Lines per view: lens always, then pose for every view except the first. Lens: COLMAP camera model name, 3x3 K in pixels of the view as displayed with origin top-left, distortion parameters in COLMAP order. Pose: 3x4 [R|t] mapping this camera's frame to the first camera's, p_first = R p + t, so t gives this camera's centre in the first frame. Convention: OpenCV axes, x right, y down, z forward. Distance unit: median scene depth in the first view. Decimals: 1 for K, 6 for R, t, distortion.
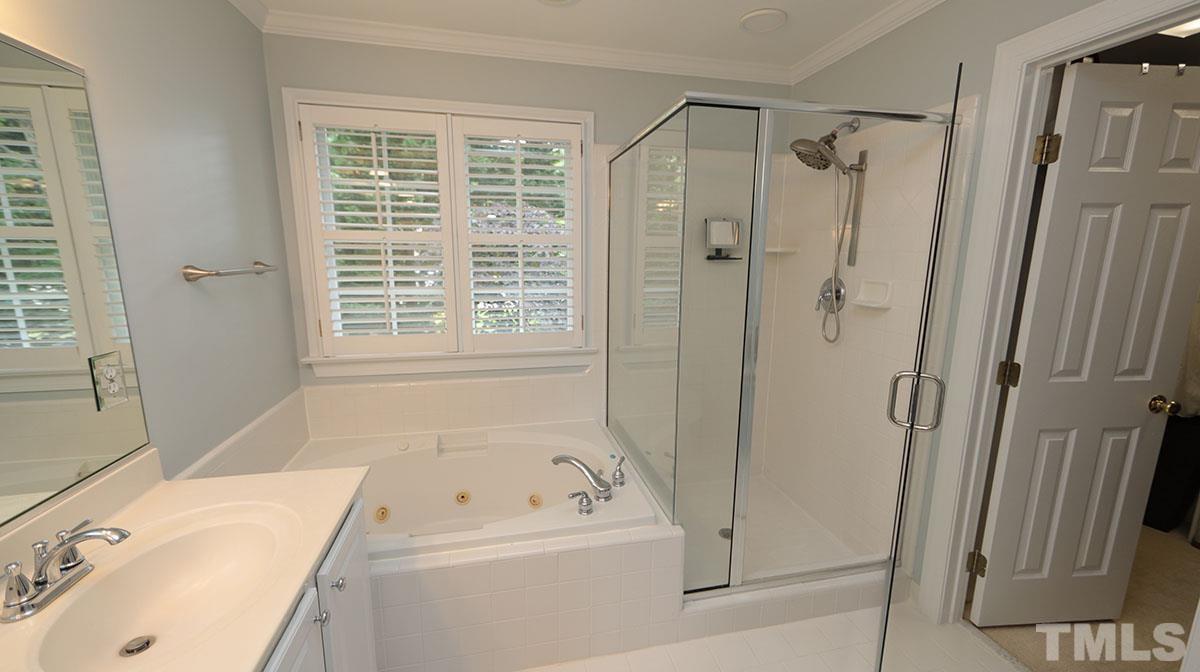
lens RADIAL K [[470.5, 0, 605.4], [0, 470.5, 339.7], [0, 0, 1]] dist [-0.001622, 0.000321]
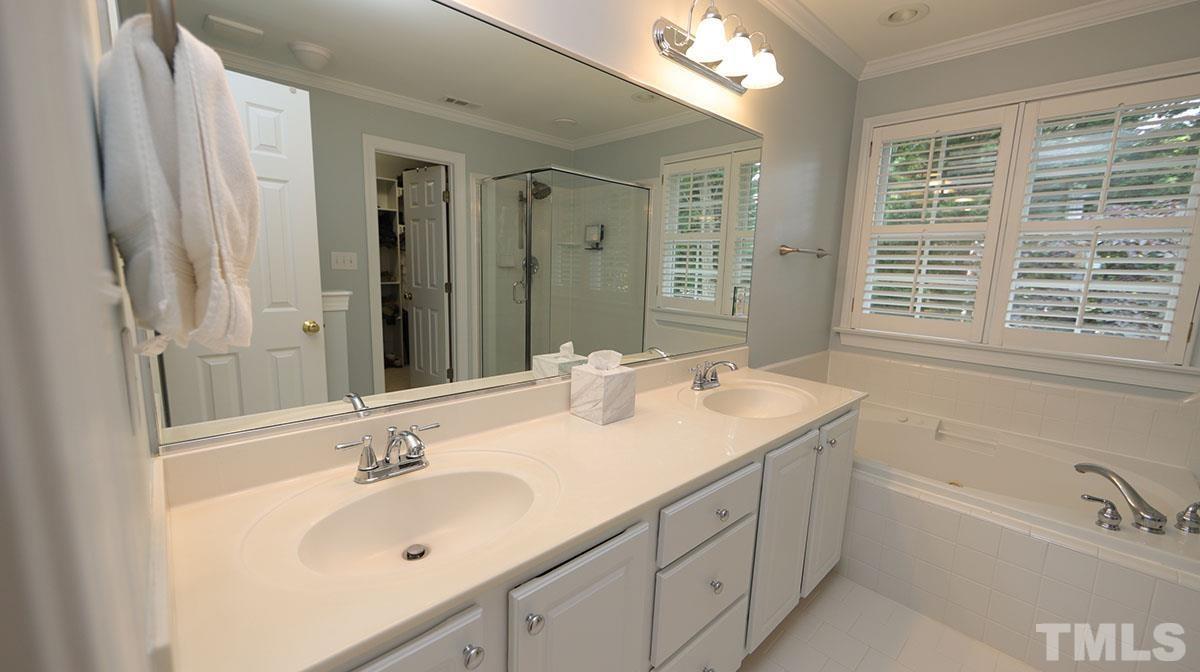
lens RADIAL K [[470.5, 0, 595.3], [0, 470.5, 339.7], [0, 0, 1]] dist [-0.001622, 0.000321]
pose [[0.495641, 0.141370, -0.856945, 0.141578], [-0.181607, 0.981723, 0.056916, 0.120672], [0.849329, 0.127417, 0.512256, -0.213811]]
